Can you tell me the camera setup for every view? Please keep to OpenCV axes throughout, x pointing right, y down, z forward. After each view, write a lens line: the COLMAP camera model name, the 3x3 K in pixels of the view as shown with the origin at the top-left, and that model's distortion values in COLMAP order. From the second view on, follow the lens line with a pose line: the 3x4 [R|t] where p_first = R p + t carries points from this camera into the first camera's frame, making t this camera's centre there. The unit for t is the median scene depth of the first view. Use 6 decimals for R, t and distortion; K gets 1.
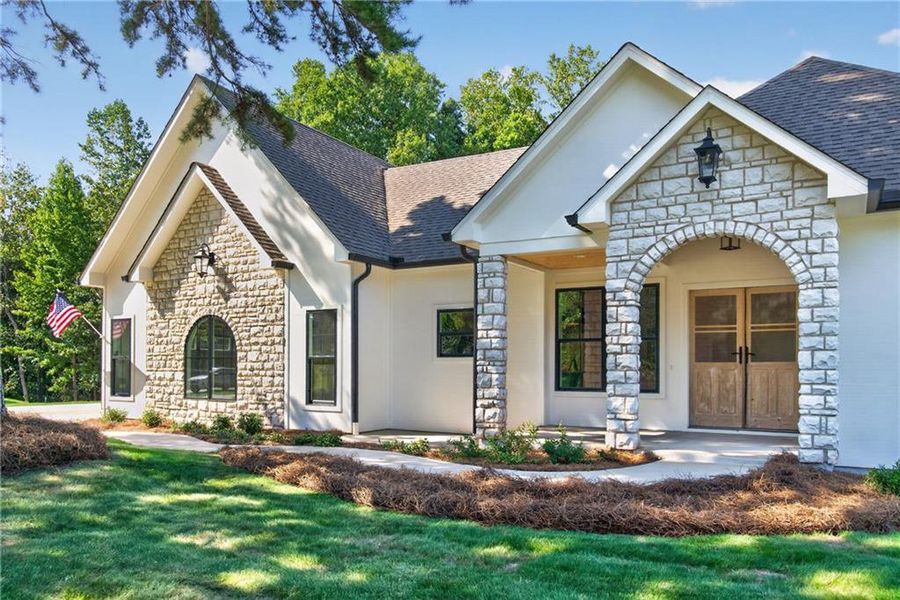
lens RADIAL K [[773.2, 0, 421.2], [0, 773.2, 359.6], [0, 0, 1]] dist [0.007874, 0.001961]
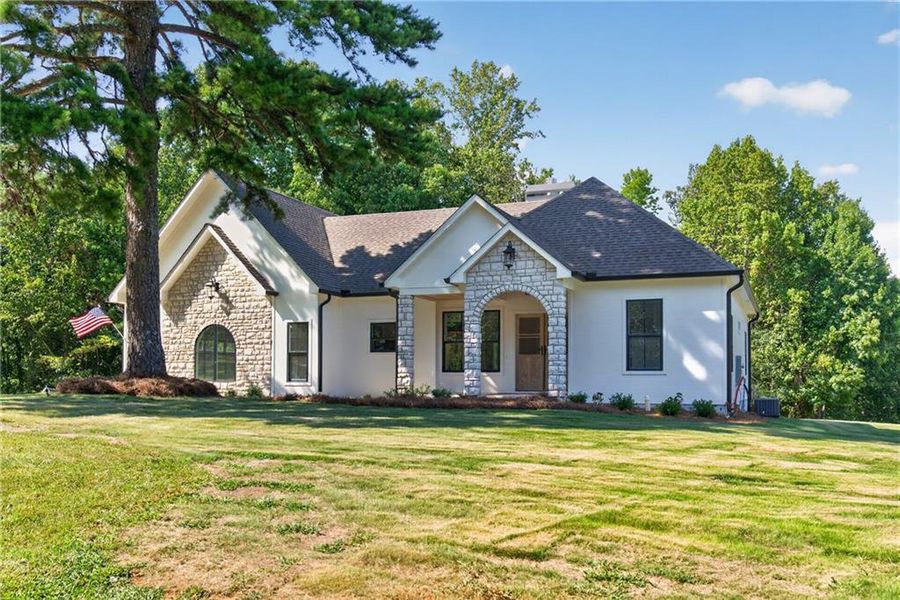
lens RADIAL K [[966.2, 0, 461.1], [0, 966.2, 334.5], [0, 0, 1]] dist [-0.004018, 0.008776]
pose [[0.986179, 0.007945, 0.165492, -0.181524], [-0.001109, 0.999144, -0.041357, 0.061477], [-0.165679, 0.040602, 0.985344, -1.458944]]
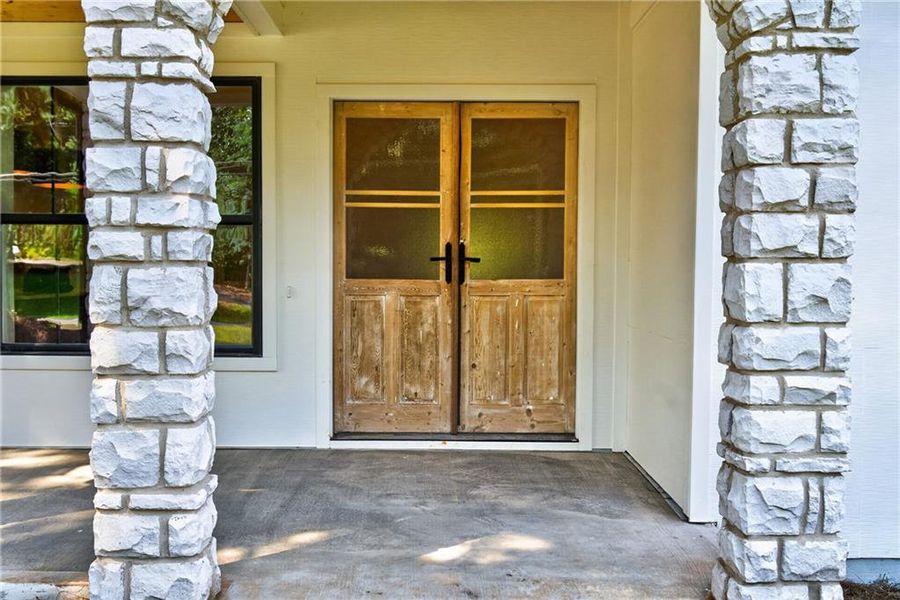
lens RADIAL K [[966.2, 0, 461.1], [0, 966.2, 334.5], [0, 0, 1]] dist [-0.004018, 0.008776]
pose [[0.863177, -0.032106, 0.503879, 0.183137], [-0.008970, 0.996844, 0.078882, -0.010403], [-0.504821, -0.072609, 0.860165, 0.655420]]
